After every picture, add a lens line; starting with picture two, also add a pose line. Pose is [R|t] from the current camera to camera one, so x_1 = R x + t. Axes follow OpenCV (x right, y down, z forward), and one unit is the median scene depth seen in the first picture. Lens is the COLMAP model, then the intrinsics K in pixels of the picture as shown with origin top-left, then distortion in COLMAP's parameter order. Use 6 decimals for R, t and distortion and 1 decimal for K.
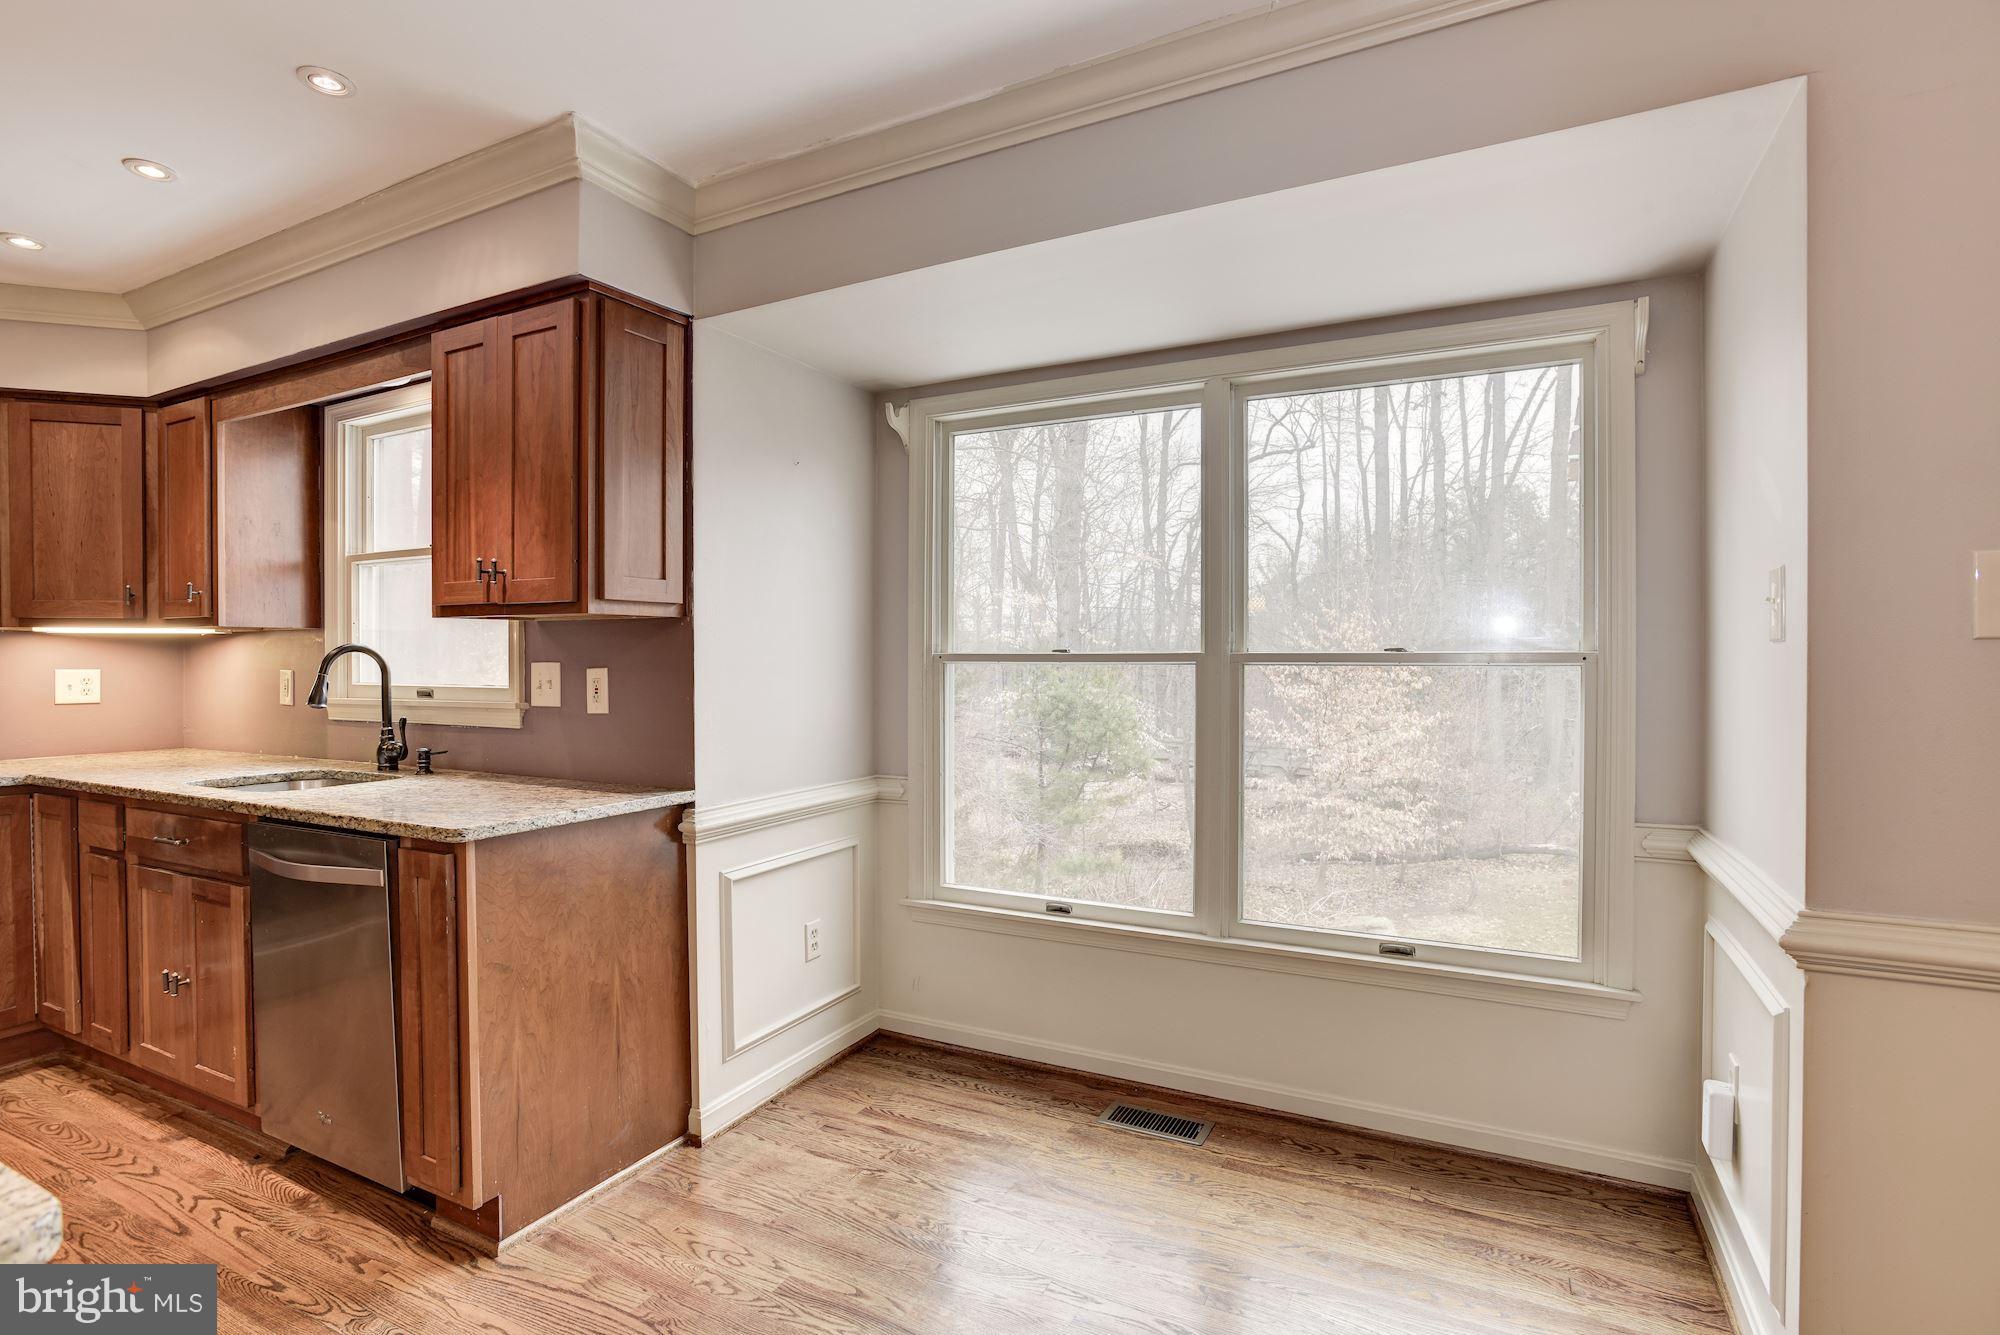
lens RADIAL K [[970.4, 0, 1012.9], [0, 970.4, 669.0], [0, 0, 1]] dist [-0.061658, 0.030418]
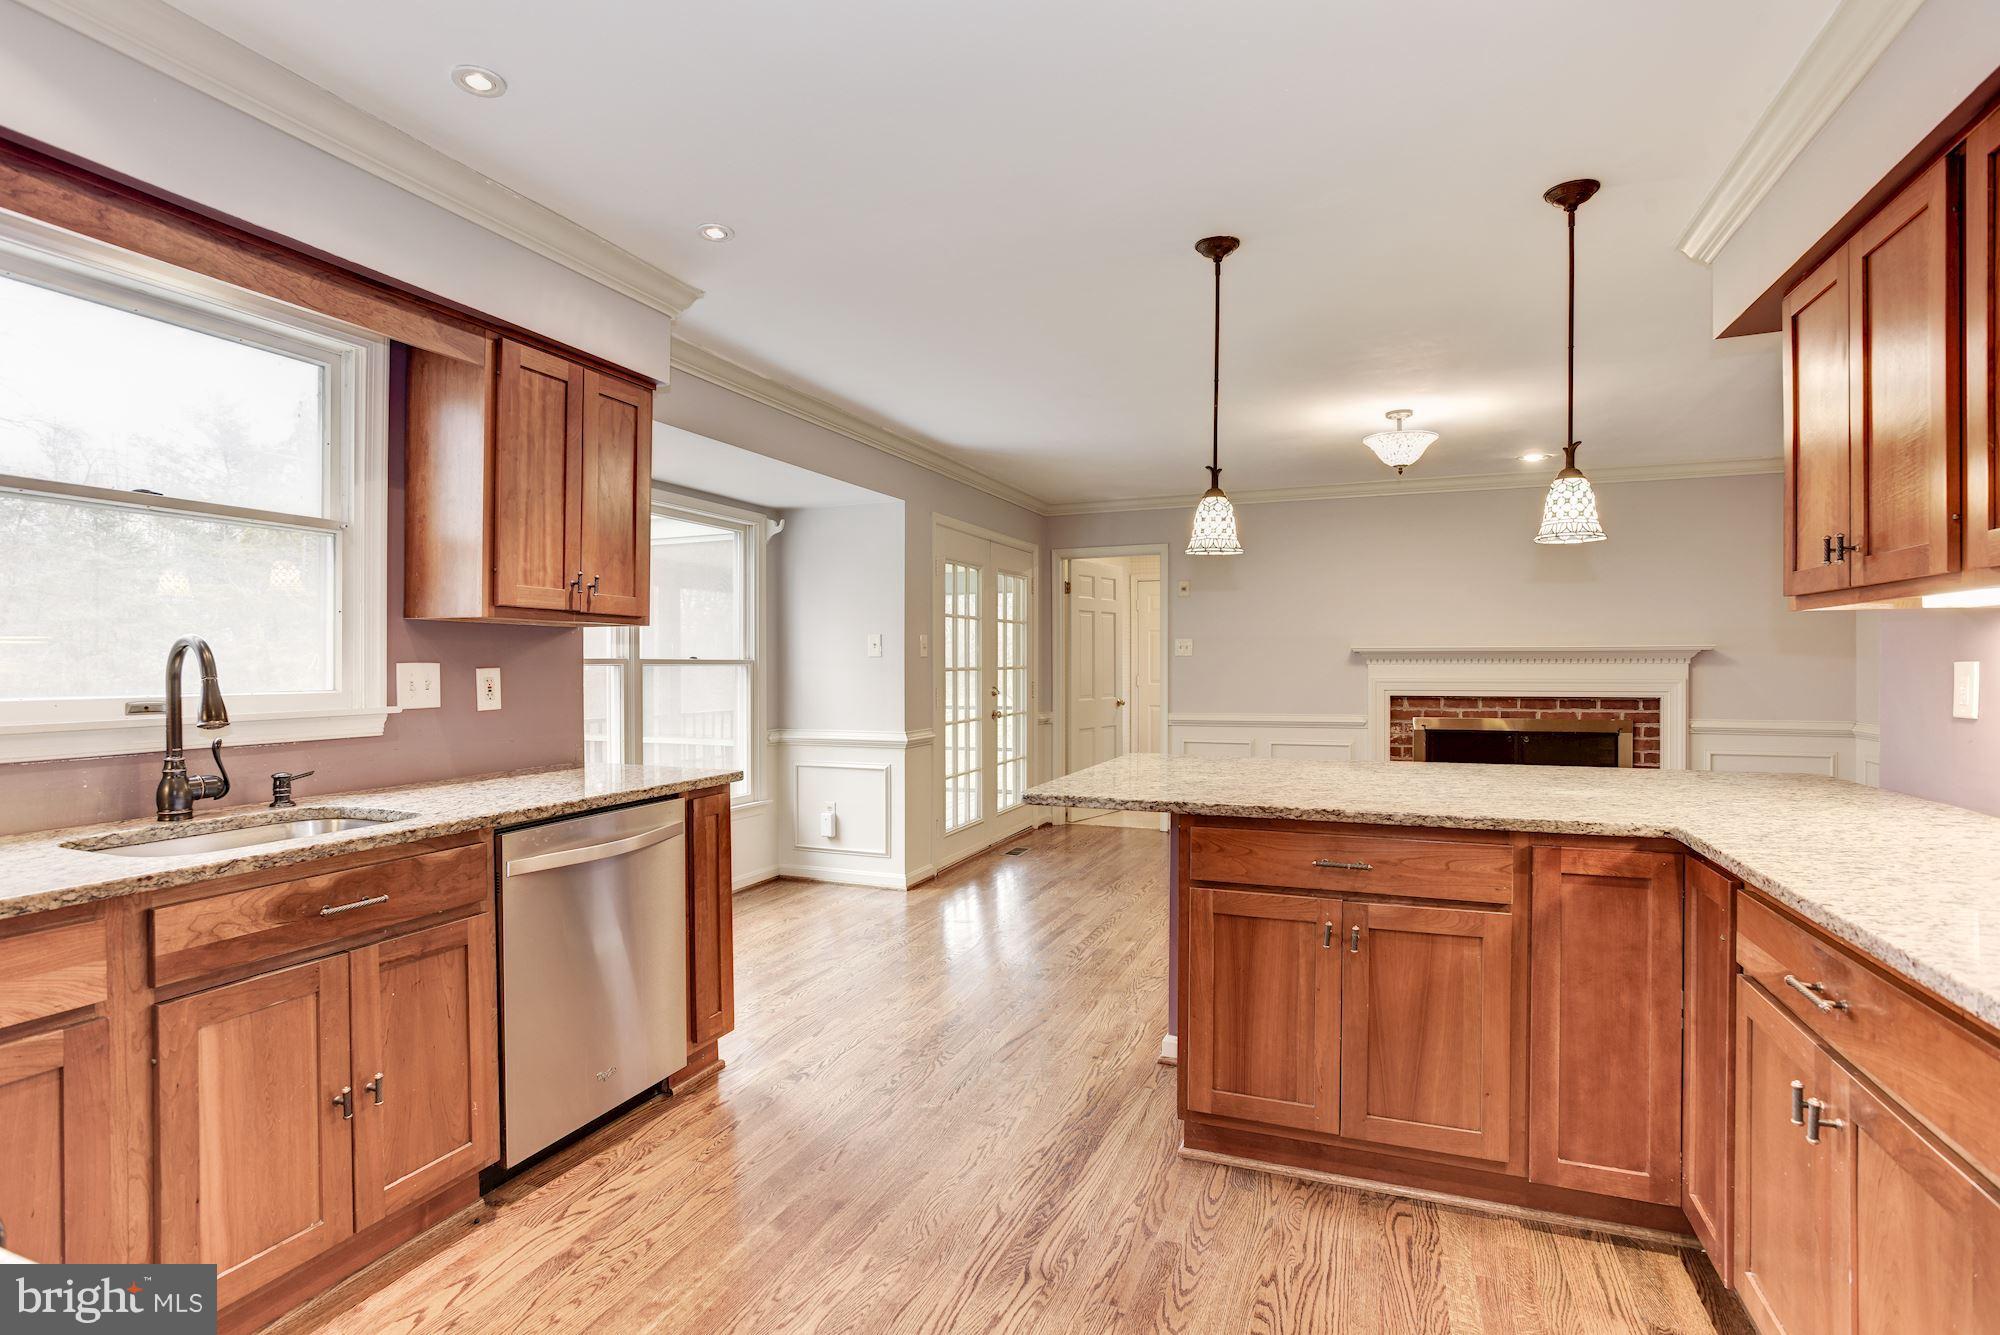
lens RADIAL K [[980.4, 0, 971.6], [0, 980.4, 665.7], [0, 0, 1]] dist [-0.055618, 0.029599]
pose [[-0.069632, 0.001182, 0.997572, -1.710133], [0.013455, 0.999909, -0.000245, 0.004330], [-0.997482, 0.013405, -0.069642, 0.589138]]
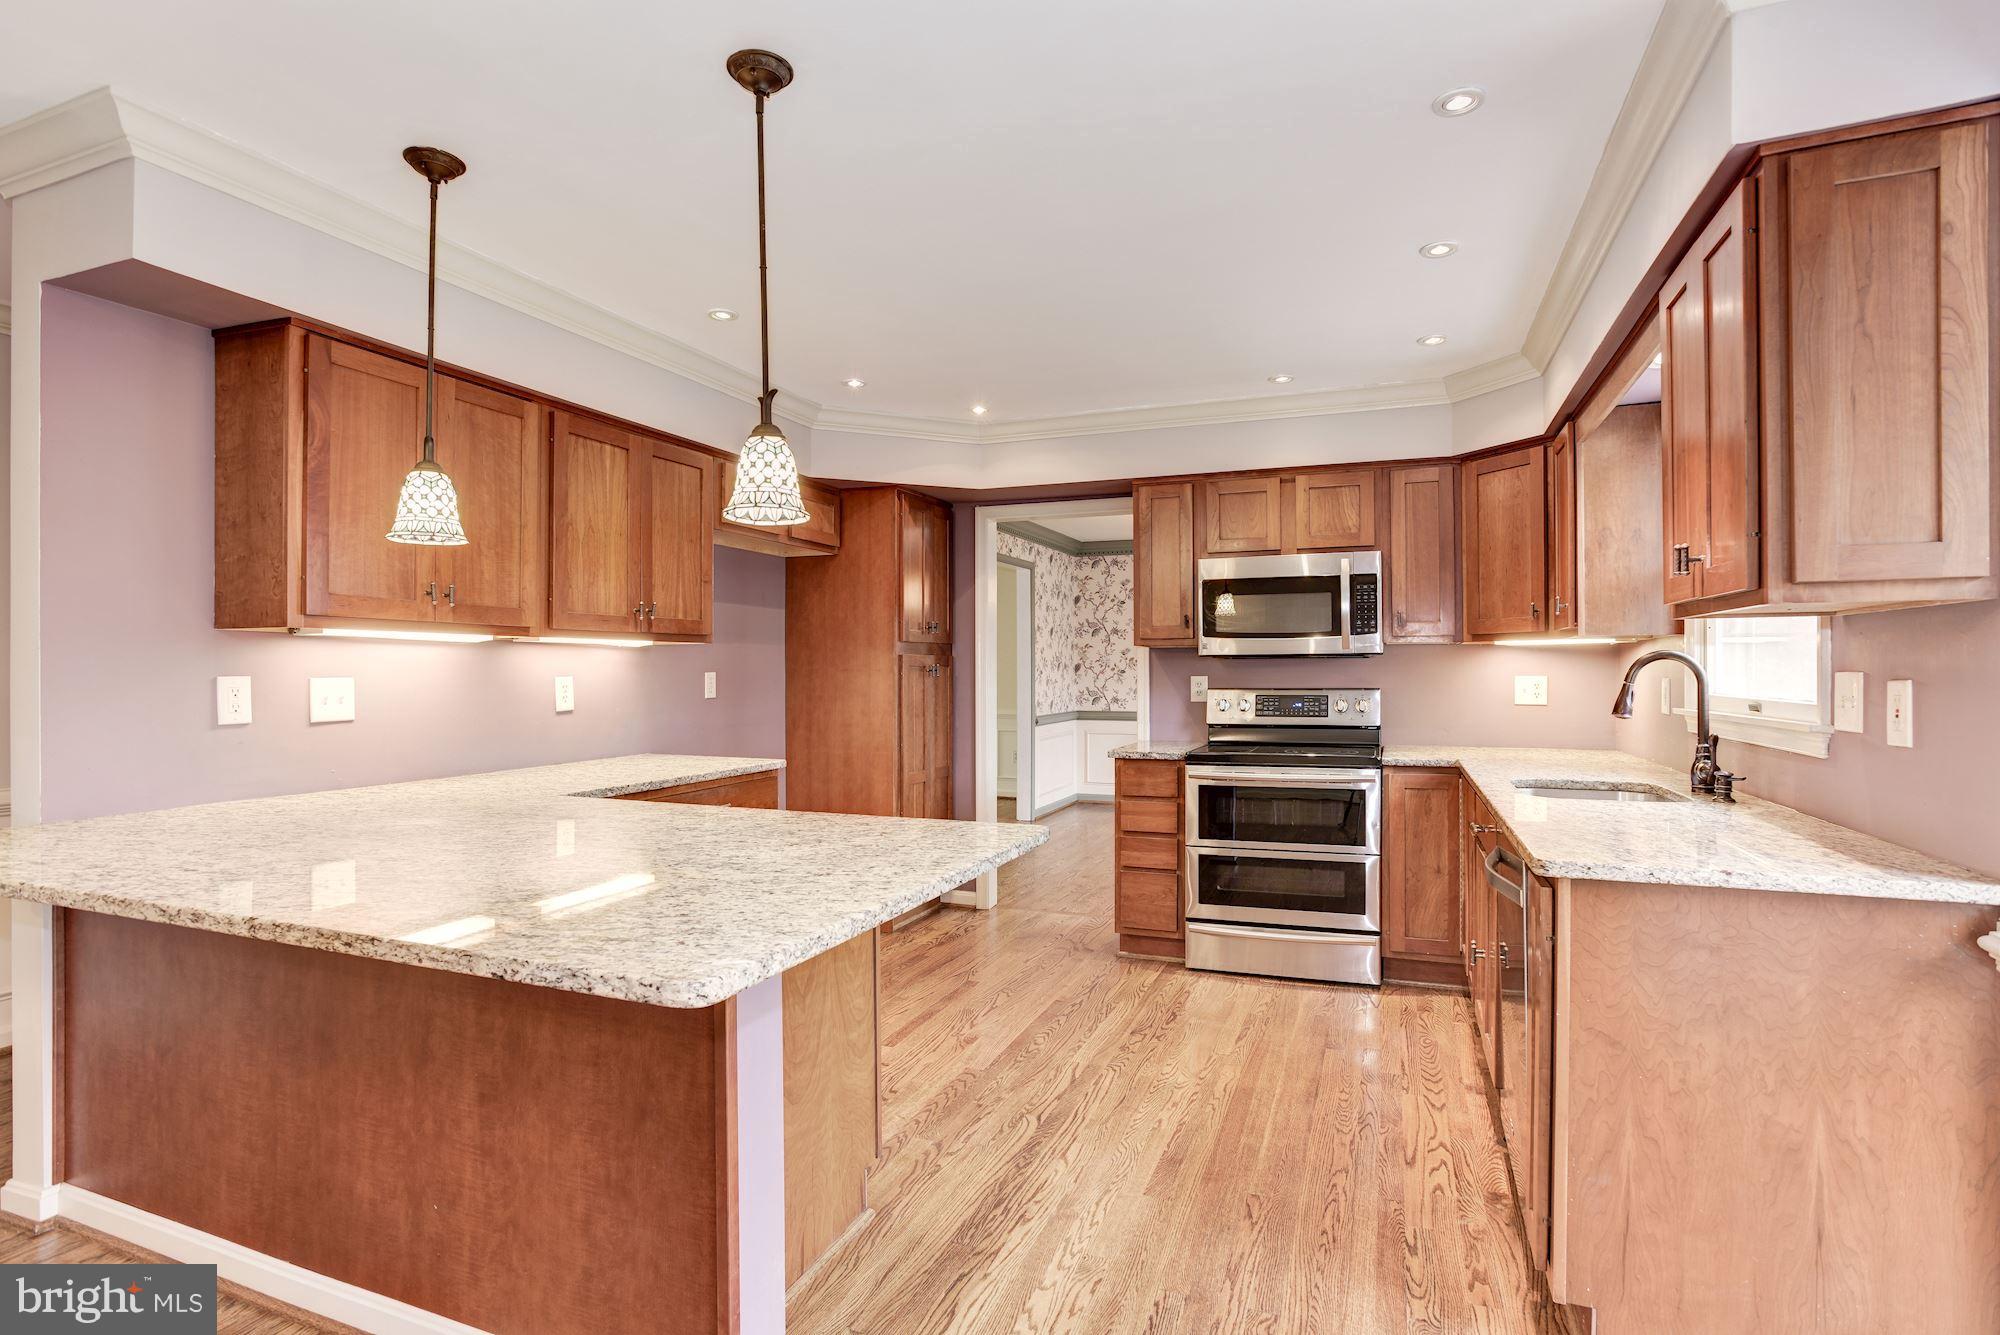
lens RADIAL K [[970.4, 0, 1012.9], [0, 970.4, 669.0], [0, 0, 1]] dist [-0.061658, 0.030418]
pose [[0.095464, 0.002417, -0.995430, 0.193893], [-0.010428, 0.999945, 0.001428, -0.003881], [0.995378, 0.010244, 0.095484, 0.334529]]
